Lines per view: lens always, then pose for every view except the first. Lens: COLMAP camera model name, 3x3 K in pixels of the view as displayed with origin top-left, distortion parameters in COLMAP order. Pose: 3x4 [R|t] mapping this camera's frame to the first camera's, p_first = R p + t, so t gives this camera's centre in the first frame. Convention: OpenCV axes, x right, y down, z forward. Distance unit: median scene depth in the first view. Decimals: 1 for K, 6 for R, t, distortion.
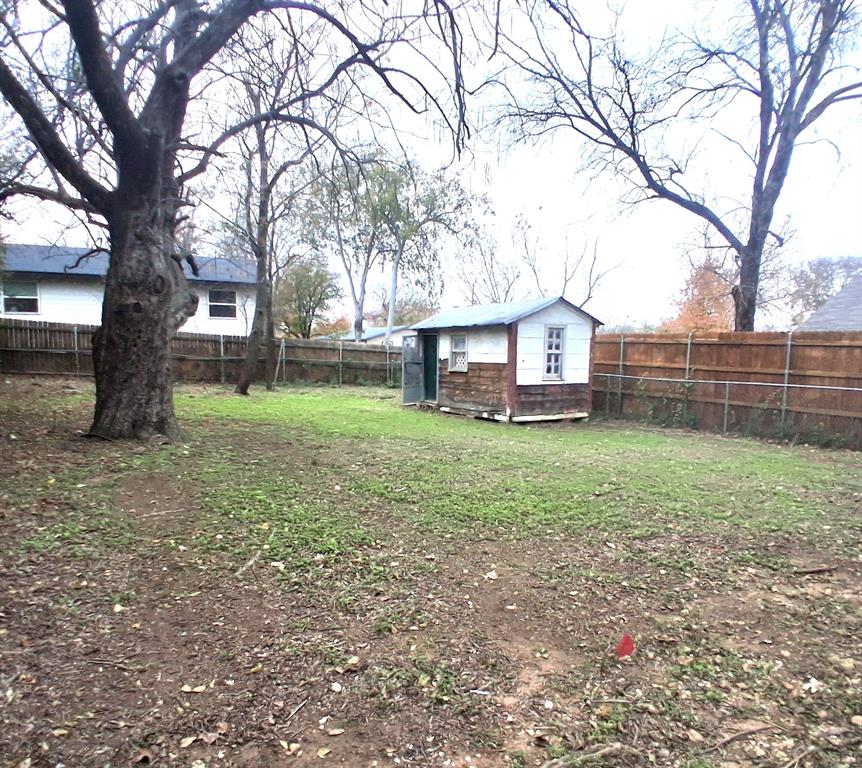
lens RADIAL K [[484.7, 0, 431.0], [0, 484.7, 384.0], [0, 0, 1]] dist [-0.000288, -0.000149]
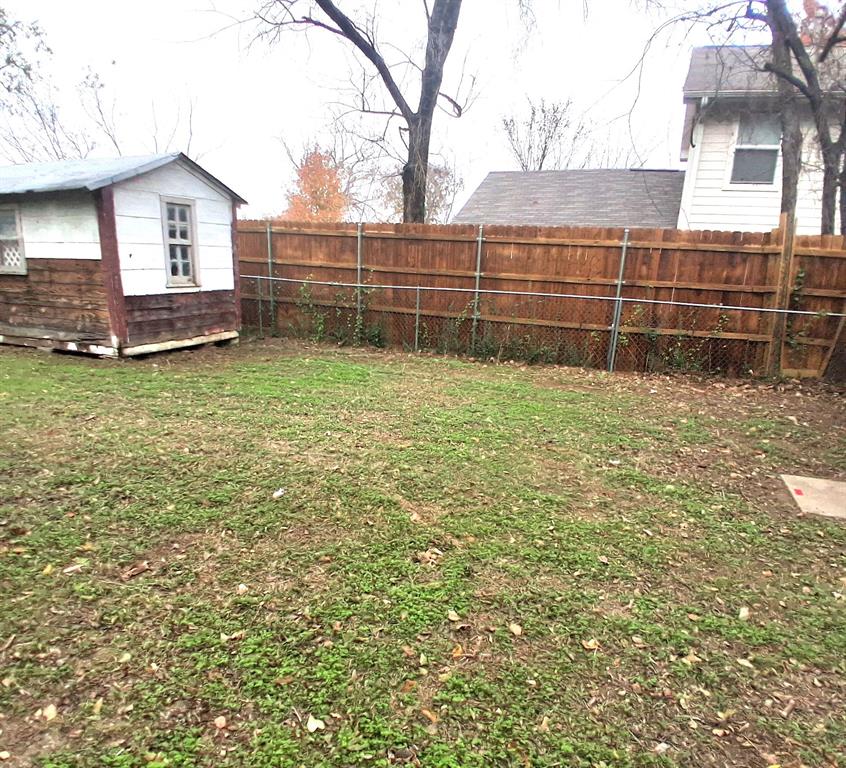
lens RADIAL K [[538.3, 0, 422.7], [0, 538.3, 404.0], [0, 0, 1]] dist [0.031352, -0.068369]
pose [[0.772141, -0.153088, 0.616735, 0.025126], [0.016031, 0.974931, 0.221930, -0.009791], [-0.635249, -0.161474, 0.755238, 0.211064]]
